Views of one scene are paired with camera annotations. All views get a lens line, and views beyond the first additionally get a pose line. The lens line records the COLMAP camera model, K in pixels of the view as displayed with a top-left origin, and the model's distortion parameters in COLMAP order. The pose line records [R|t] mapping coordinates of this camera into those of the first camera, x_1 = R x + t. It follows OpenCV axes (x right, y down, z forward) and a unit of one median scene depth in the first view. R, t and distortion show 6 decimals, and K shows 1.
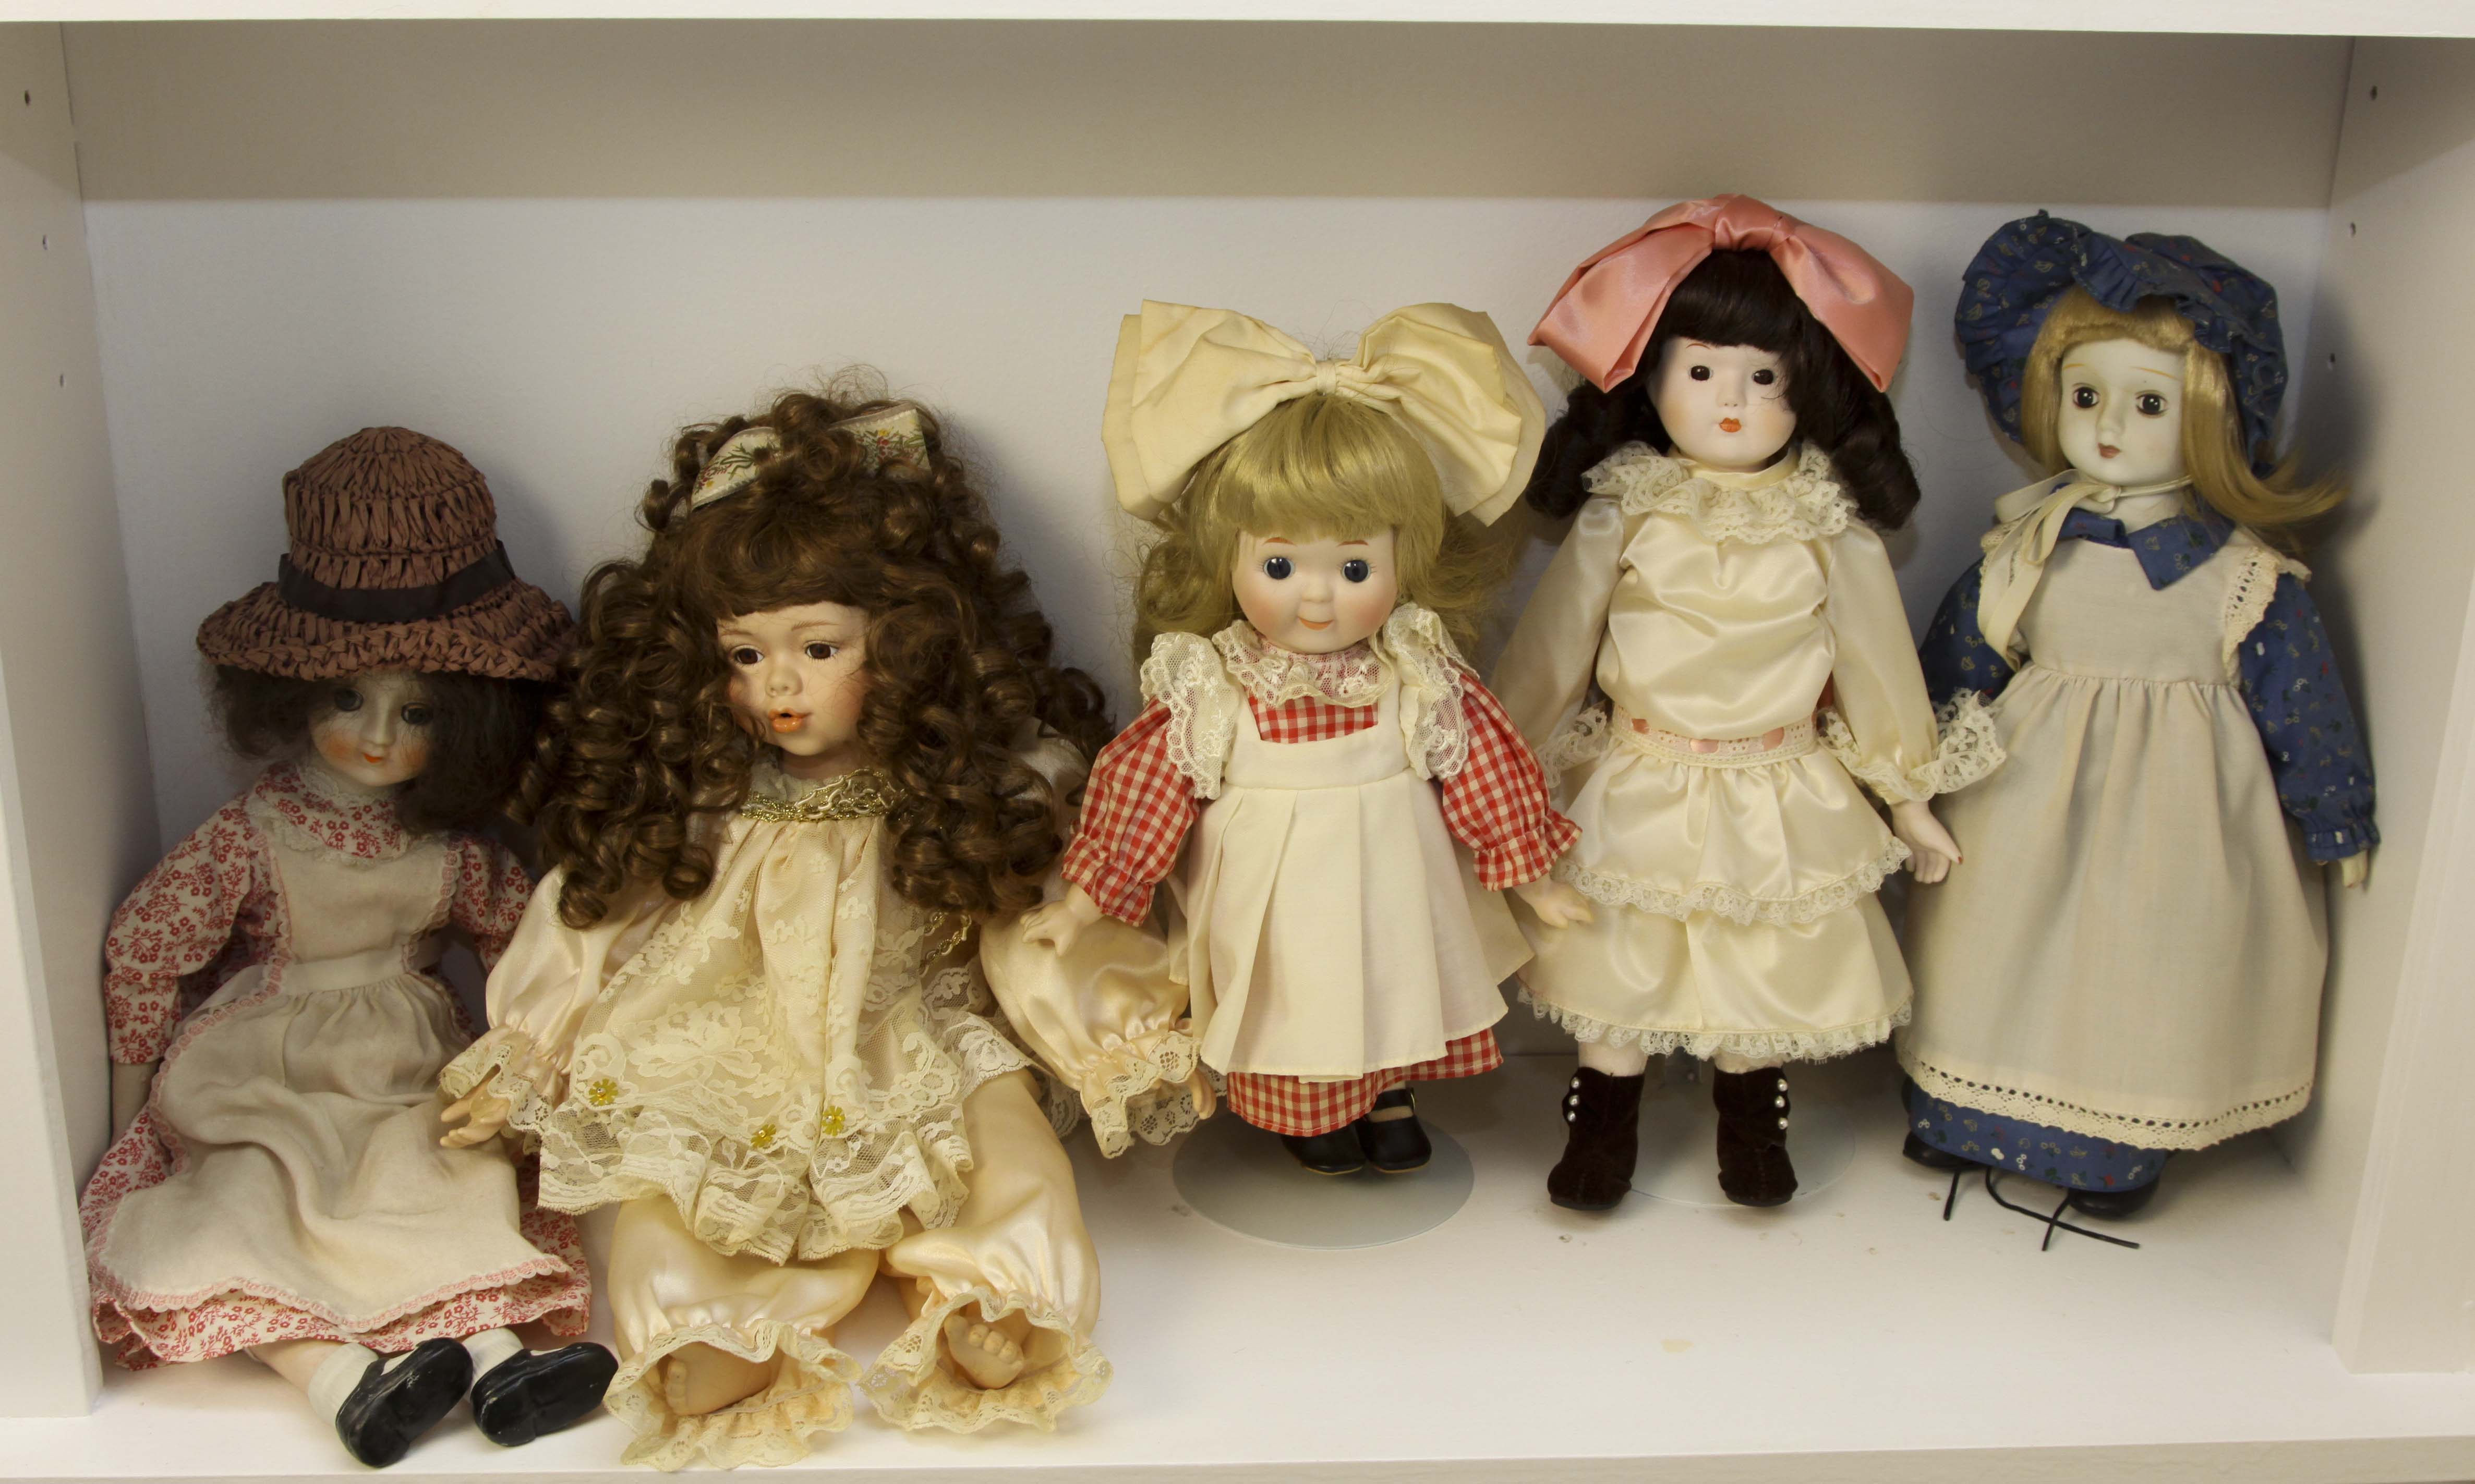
lens RADIAL K [[3280.7, 0, 1214.0], [0, 3280.7, 745.7], [0, 0, 1]] dist [0.035543, 0.000000]
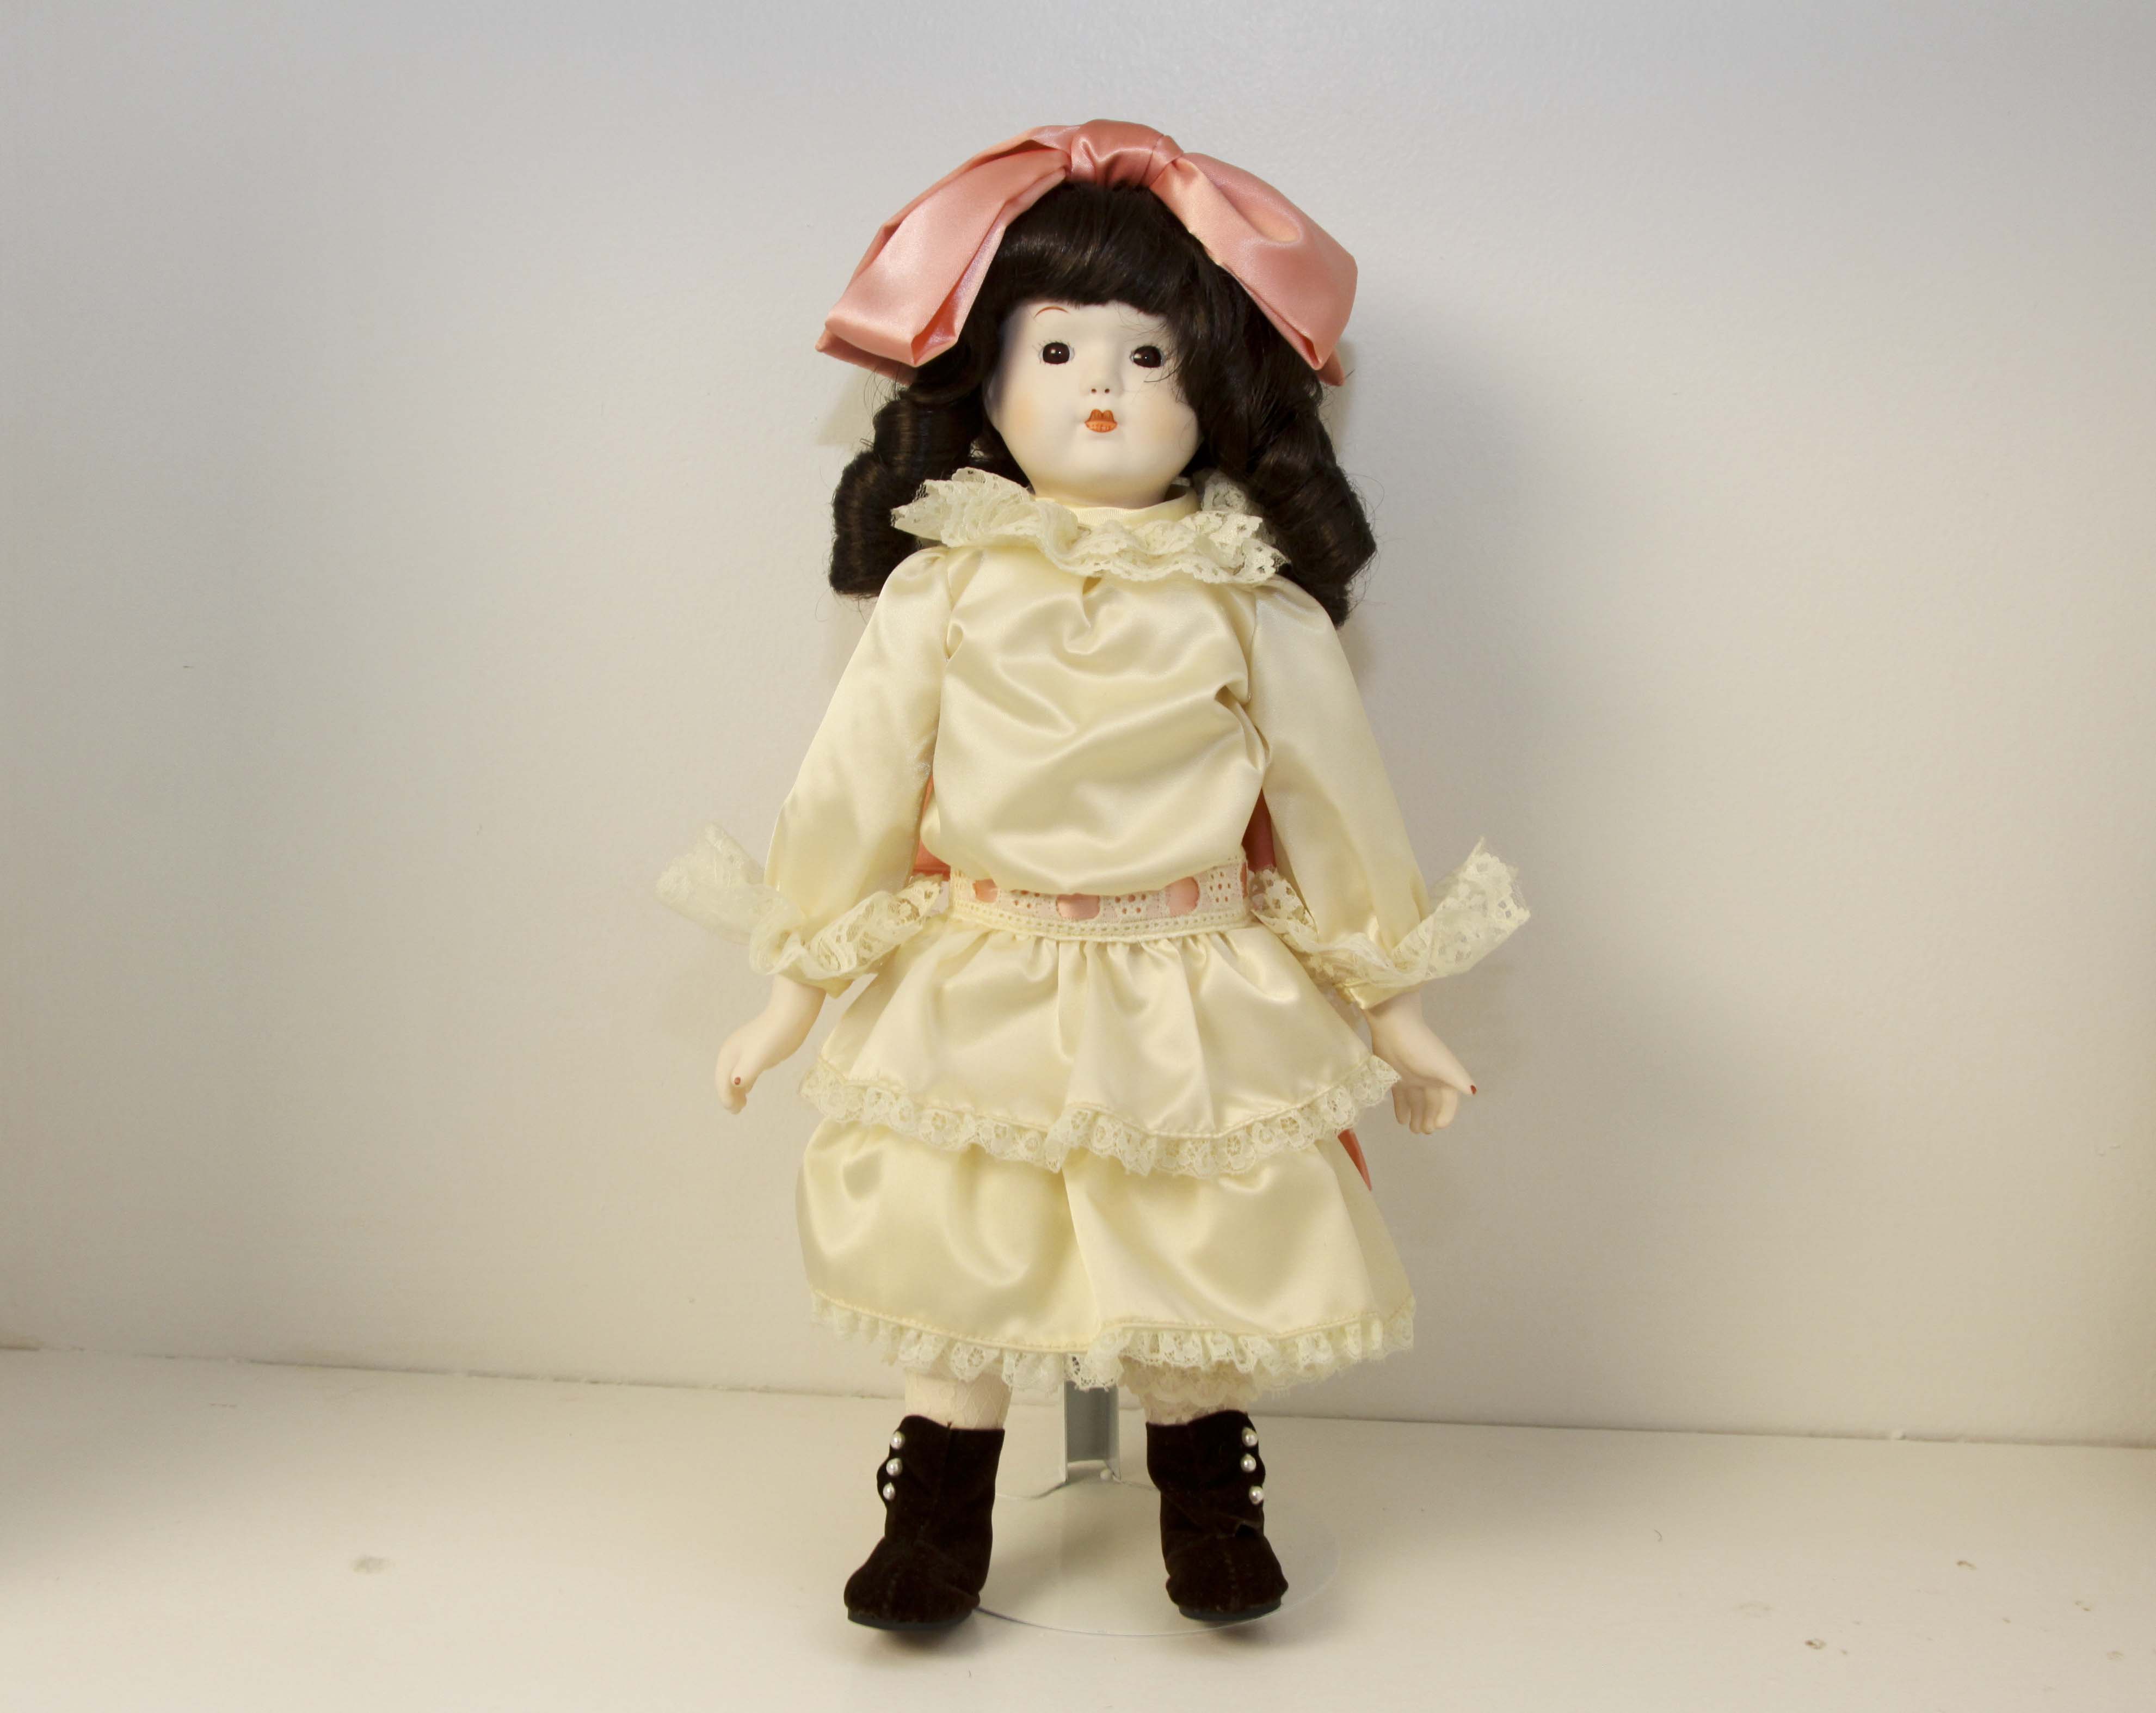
lens RADIAL K [[2438.7, 0, 1081.9], [0, 2438.7, 850.7], [0, 0, 1]] dist [0.115343, 0.000000]
pose [[0.997791, -0.021600, 0.062819, 0.119208], [0.028237, 0.993883, -0.106765, 0.041258], [-0.060129, 0.108303, 0.992298, 0.507707]]
